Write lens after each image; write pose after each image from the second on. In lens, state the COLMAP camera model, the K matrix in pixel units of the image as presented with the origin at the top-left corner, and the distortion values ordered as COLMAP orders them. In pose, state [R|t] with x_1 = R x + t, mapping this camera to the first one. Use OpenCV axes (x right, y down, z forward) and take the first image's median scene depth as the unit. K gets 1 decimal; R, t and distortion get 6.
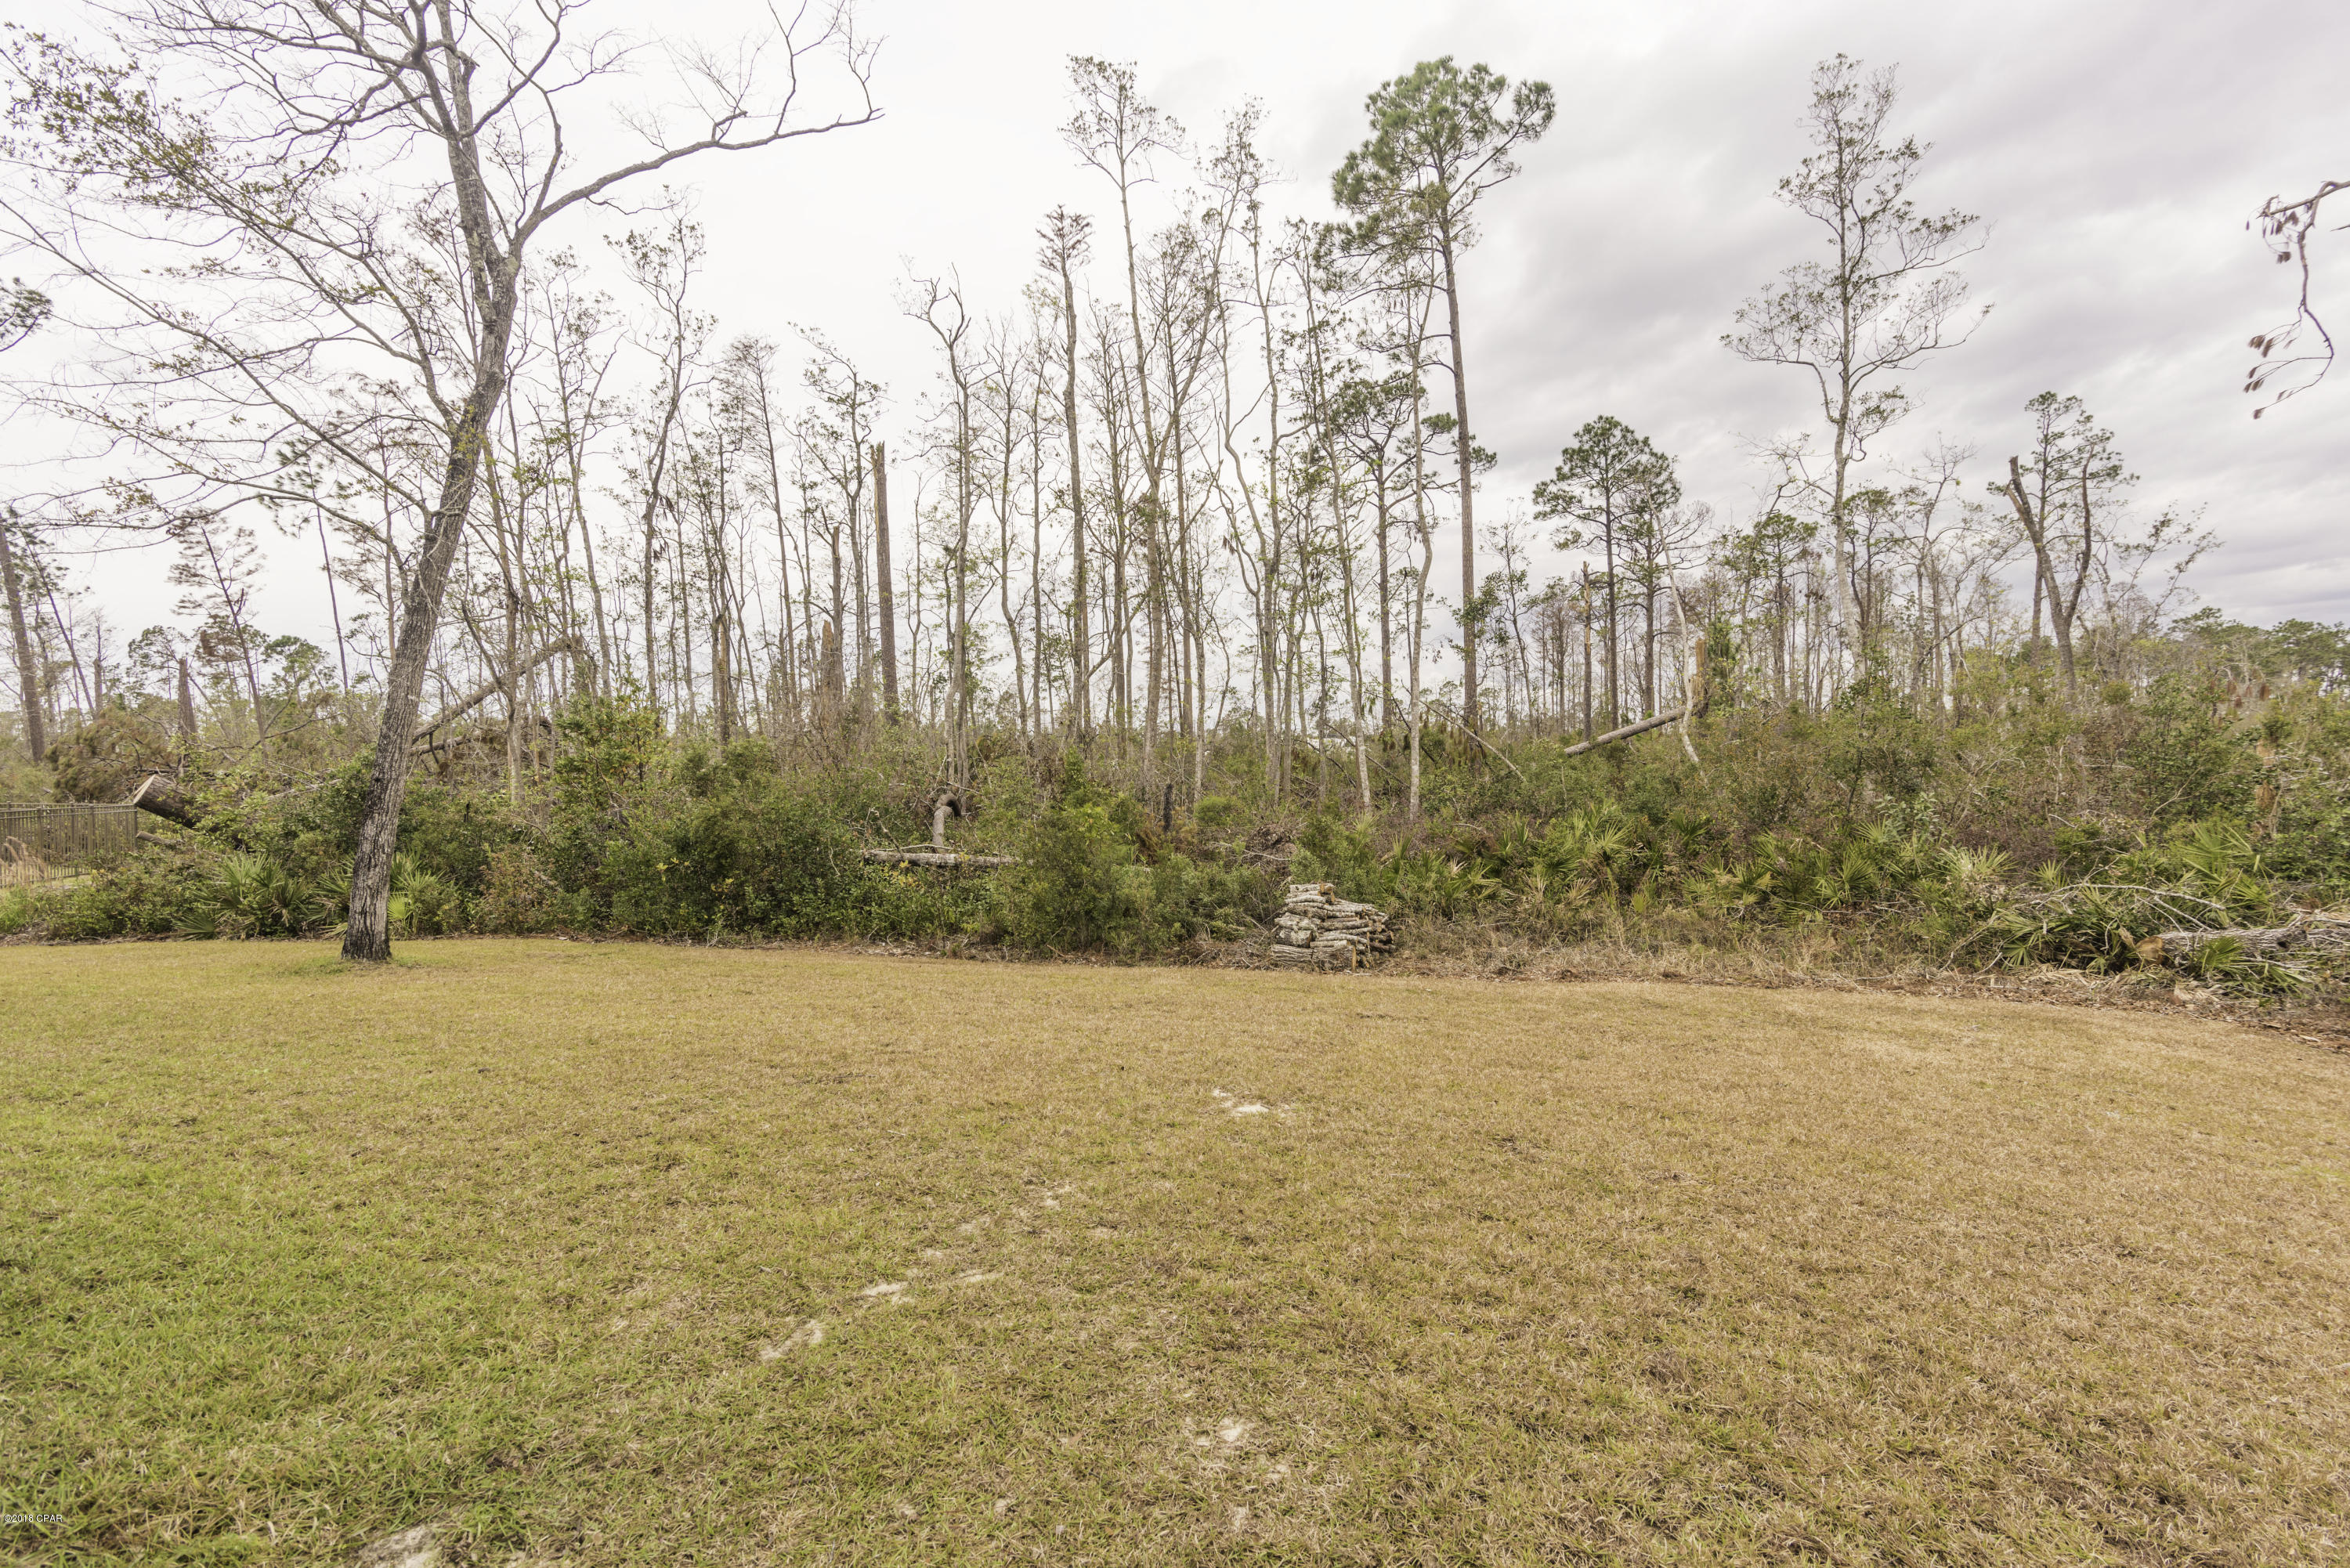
lens RADIAL K [[1133.8, 0, 1166.9], [0, 1133.8, 775.6], [0, 0, 1]] dist [0.003906, 0.001307]
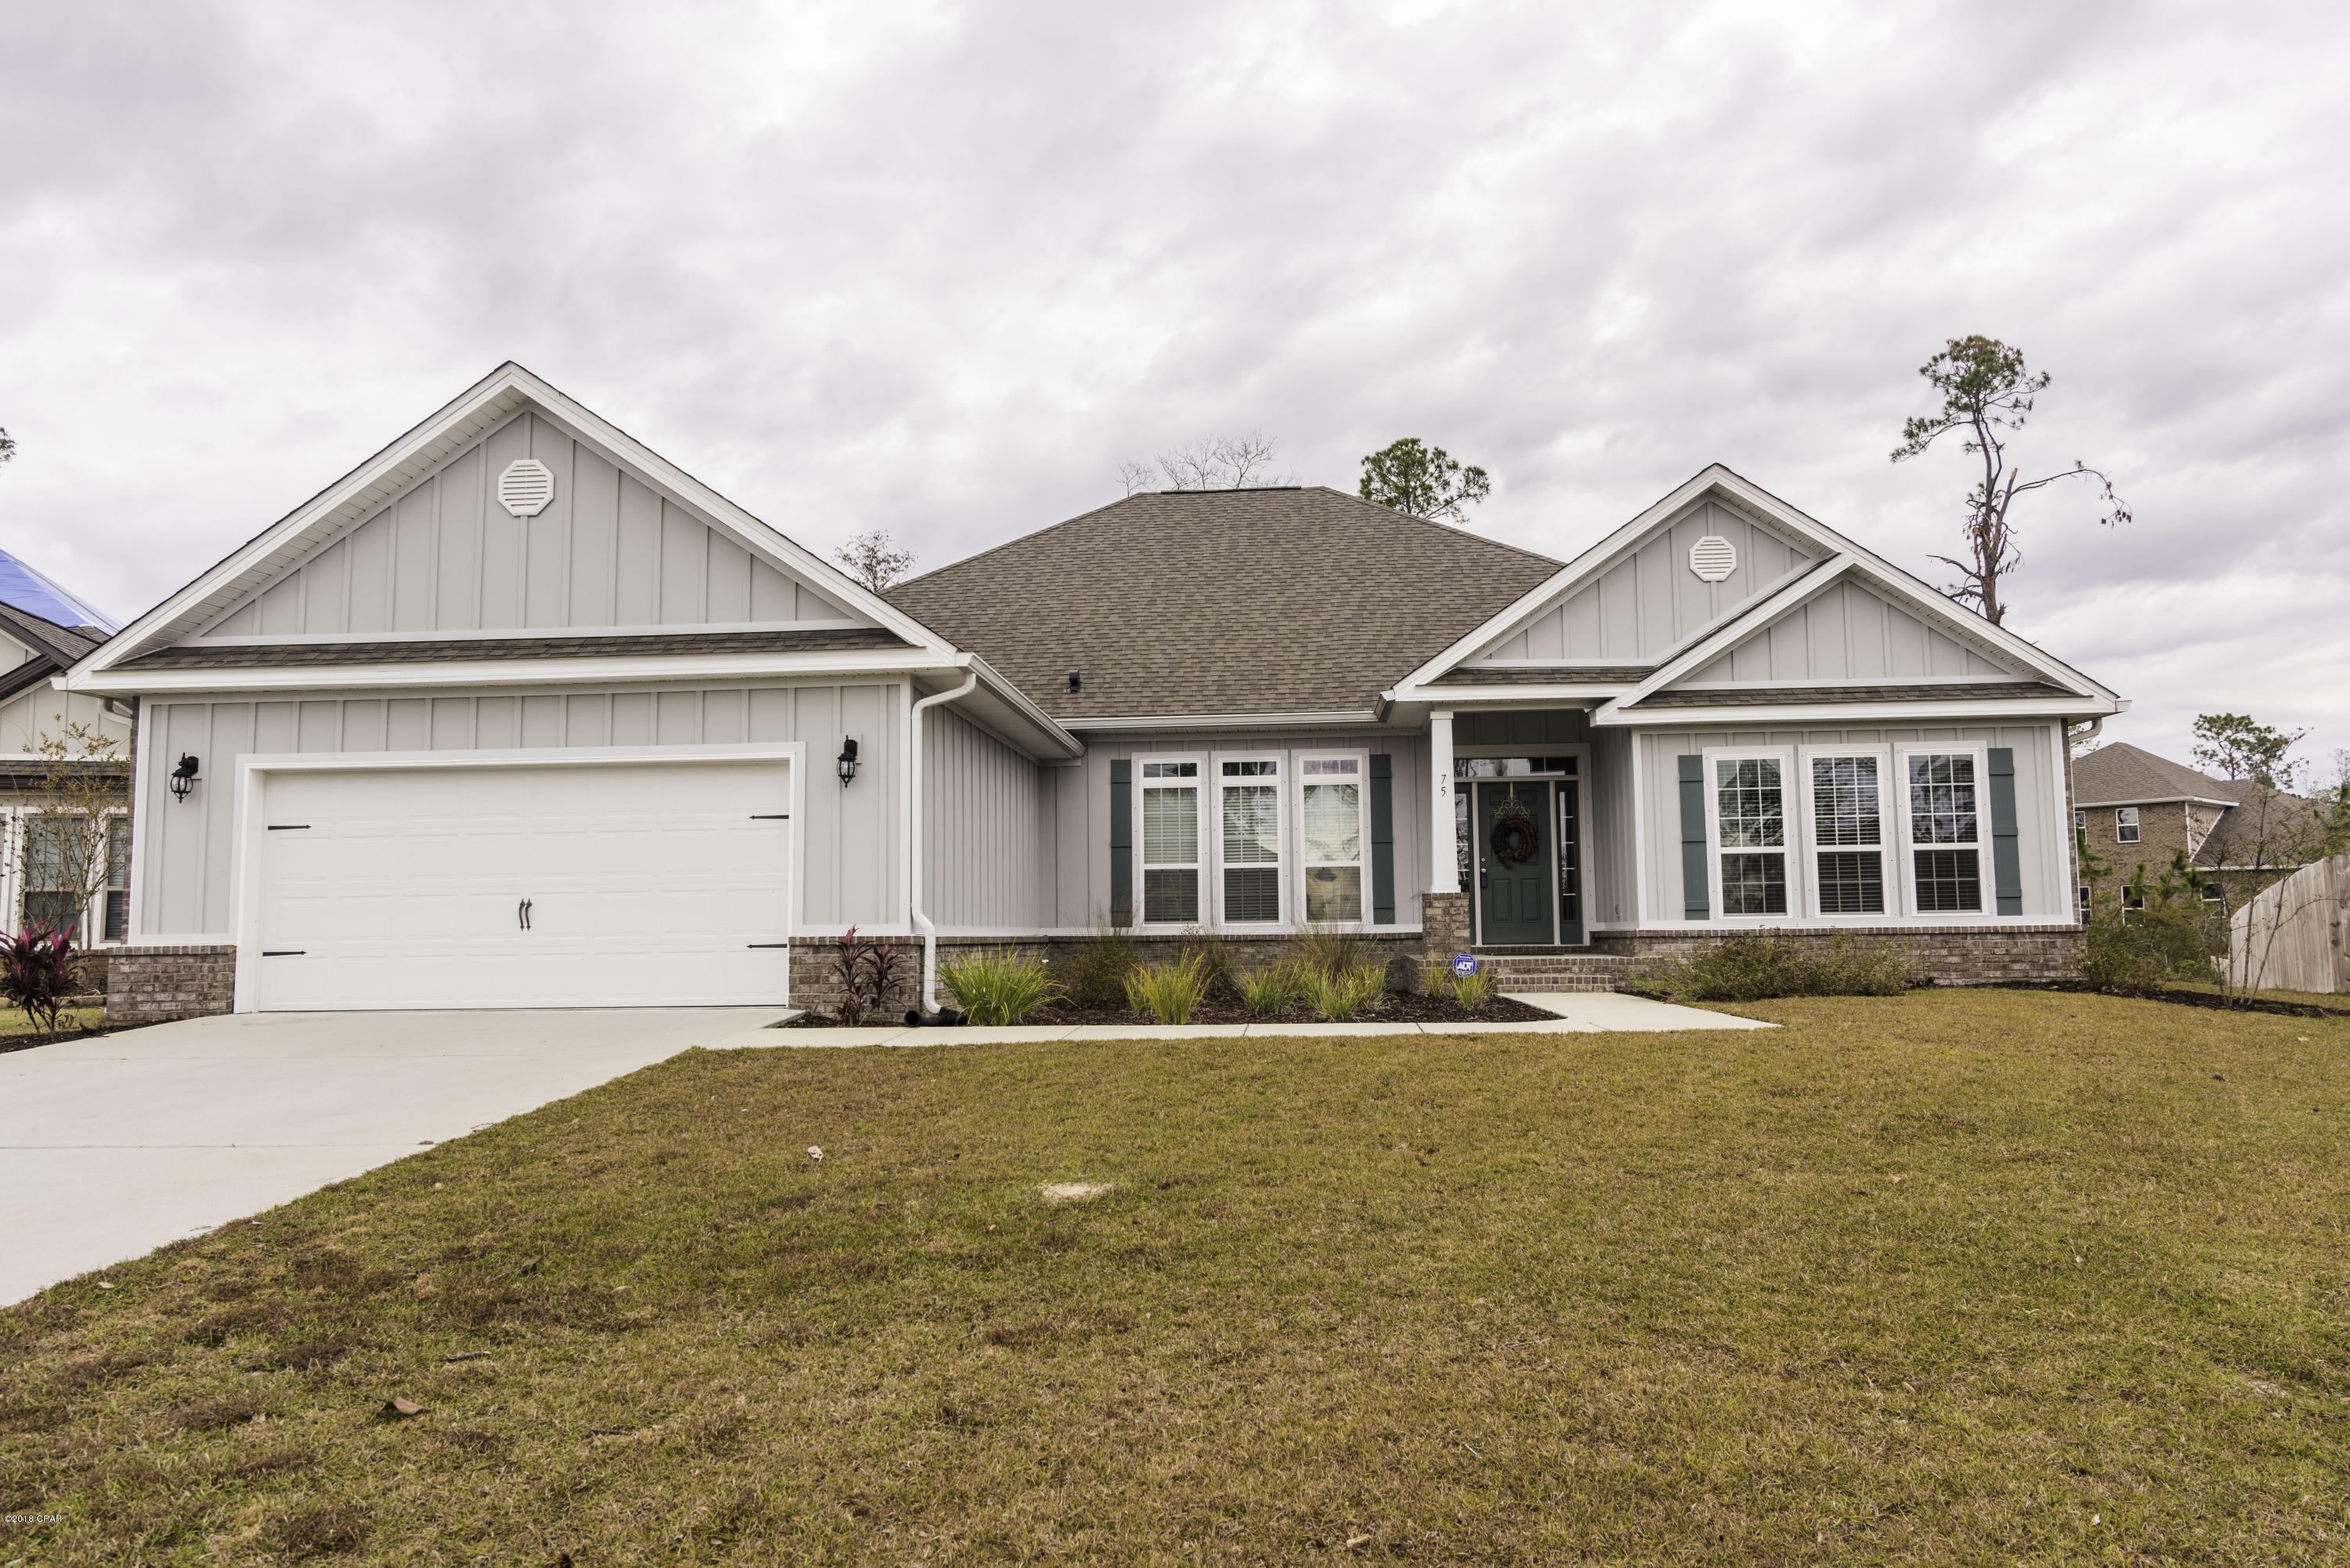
lens RADIAL K [[1560.0, 0, 1171.0], [0, 1560.0, 775.8], [0, 0, 1]] dist [0.009256, -0.001216]
pose [[0.955143, 0.028363, 0.294784, -0.321947], [0.007563, 0.992742, -0.120024, 0.018155], [-0.296049, 0.116869, 0.947996, -0.385744]]
